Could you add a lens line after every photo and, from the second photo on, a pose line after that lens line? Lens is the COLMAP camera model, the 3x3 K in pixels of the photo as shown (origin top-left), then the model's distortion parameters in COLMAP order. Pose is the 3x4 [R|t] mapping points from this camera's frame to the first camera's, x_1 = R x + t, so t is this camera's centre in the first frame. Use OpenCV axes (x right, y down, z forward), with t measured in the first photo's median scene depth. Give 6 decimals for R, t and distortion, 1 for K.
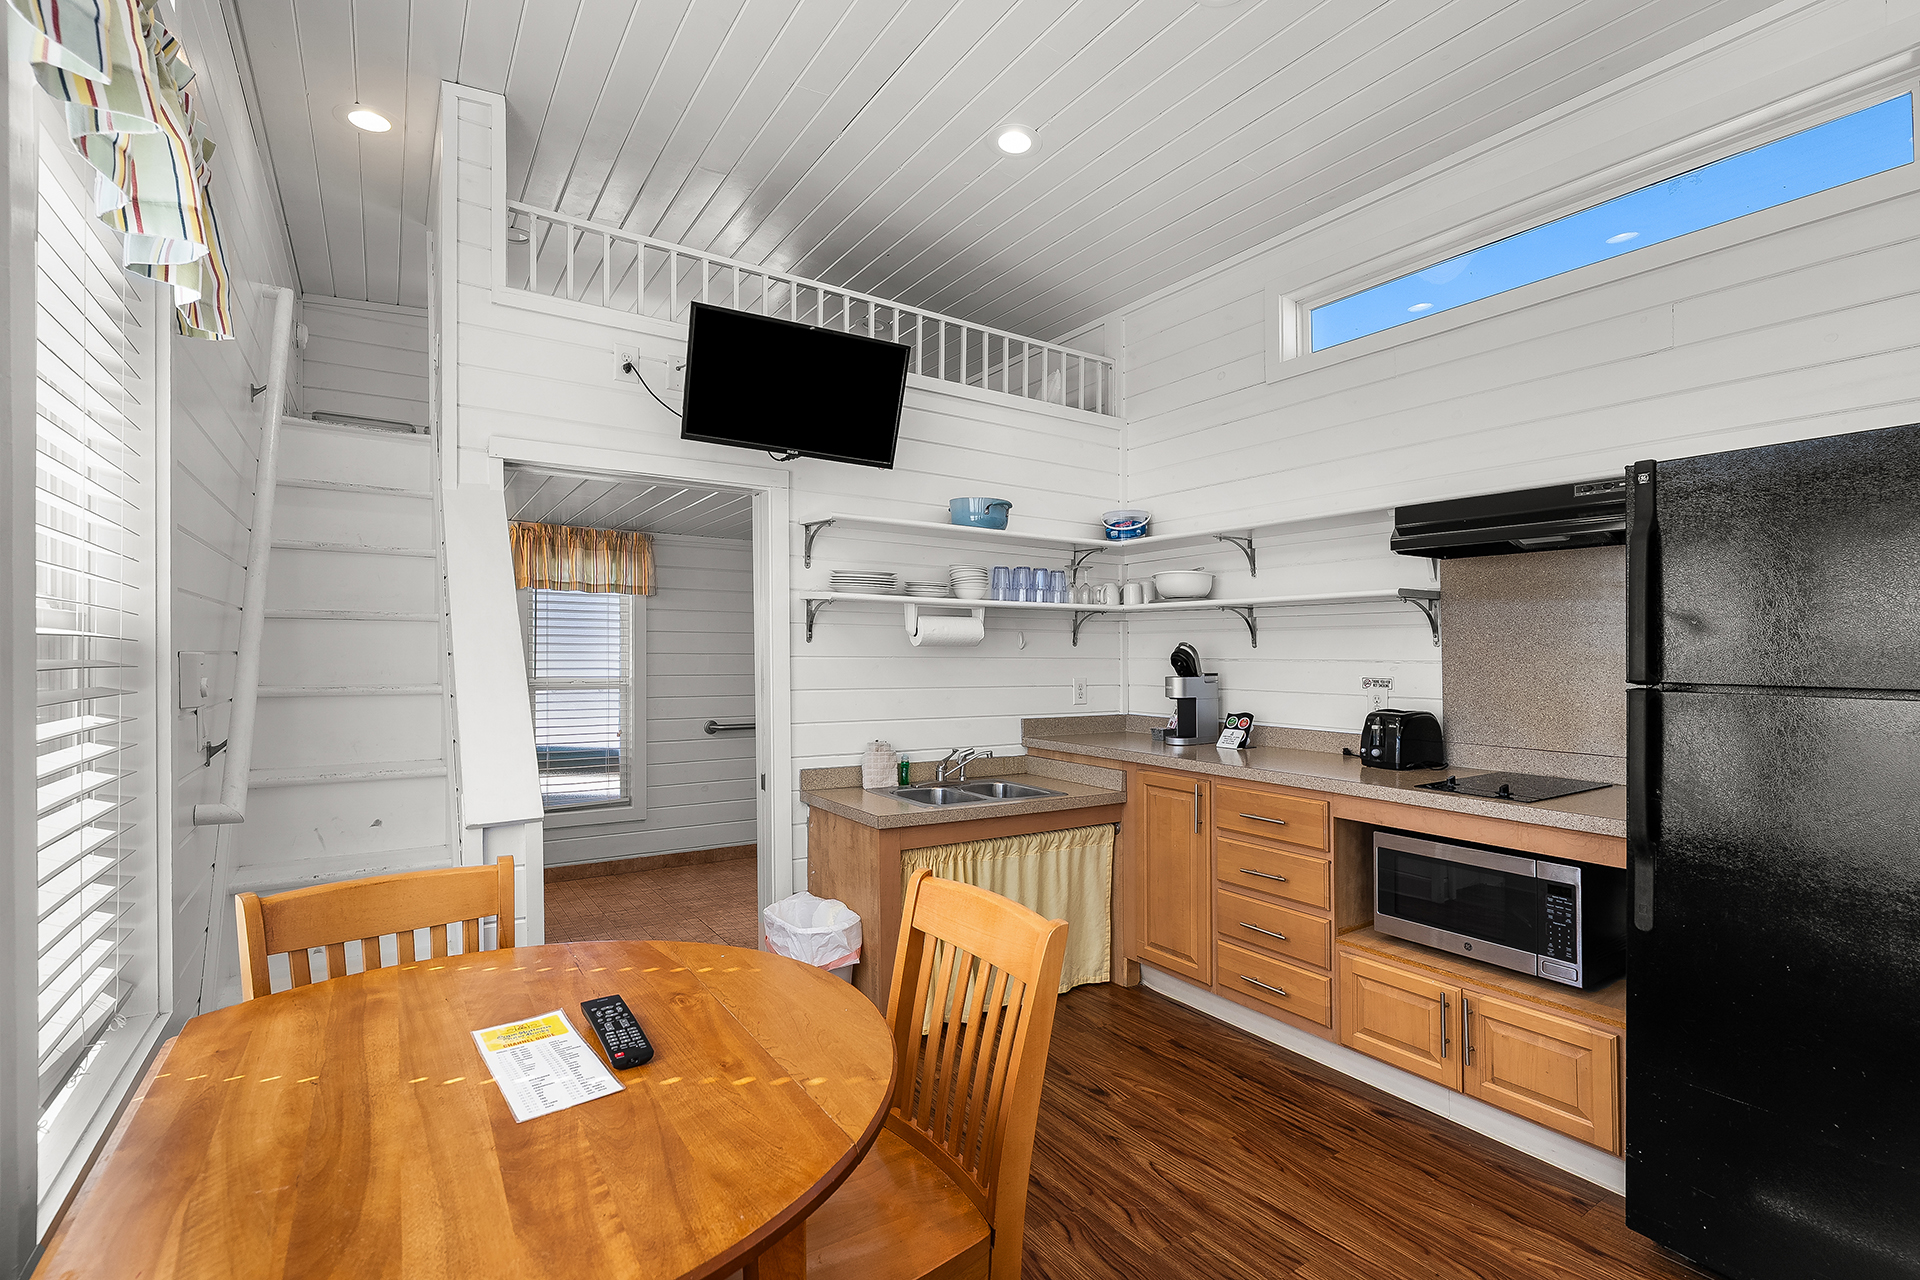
lens RADIAL K [[876.6, 0, 977.2], [0, 876.6, 610.5], [0, 0, 1]] dist [-0.000594, 0.002006]
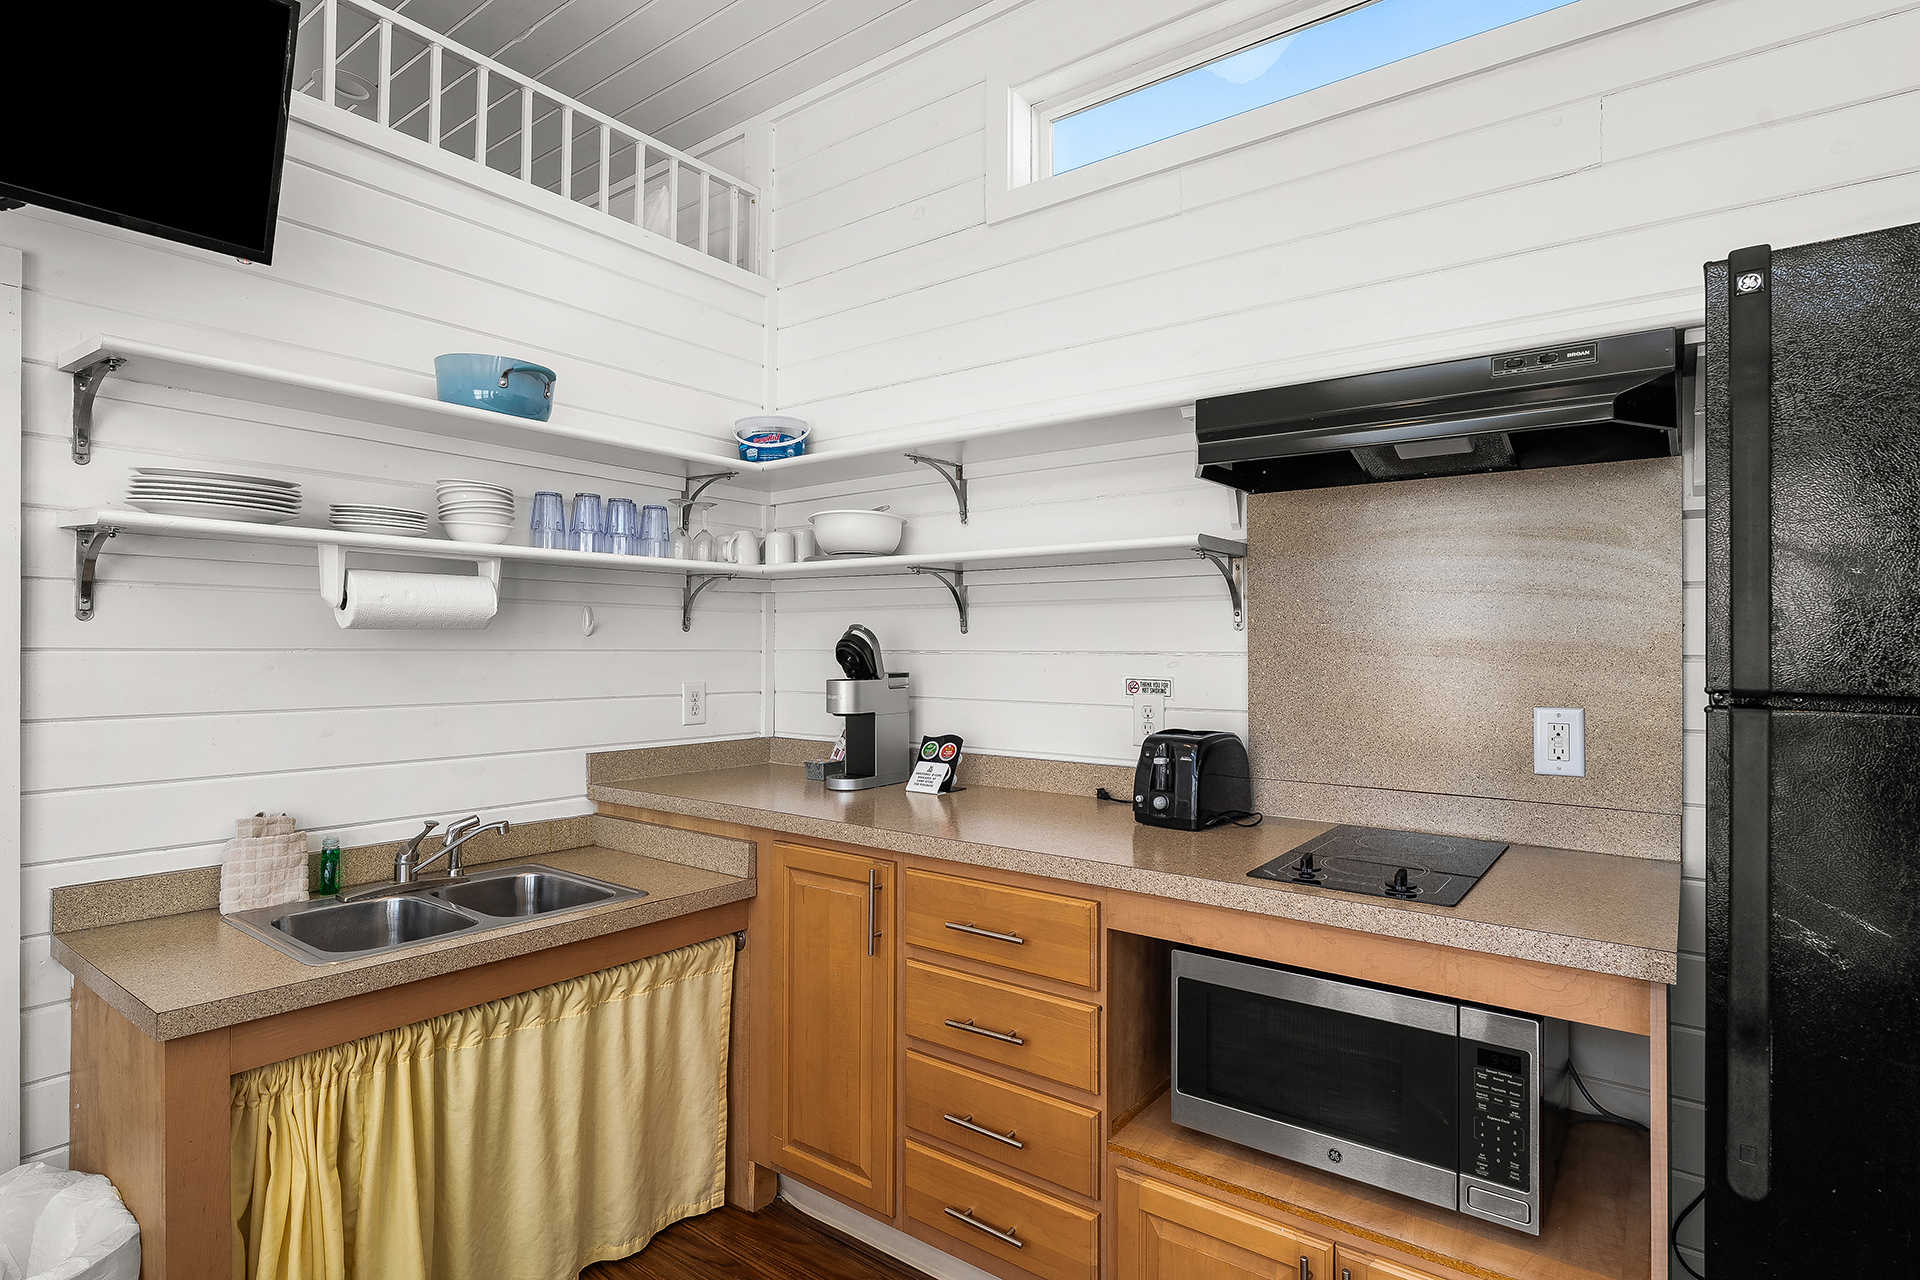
lens RADIAL K [[1015.5, 0, 965.7], [0, 1015.5, 631.7], [0, 0, 1]] dist [-0.035161, -0.000186]
pose [[0.946982, 0.001695, 0.321281, 0.089880], [-0.013292, 0.999337, 0.033905, 0.019123], [-0.321010, -0.036378, 0.946377, 0.340432]]
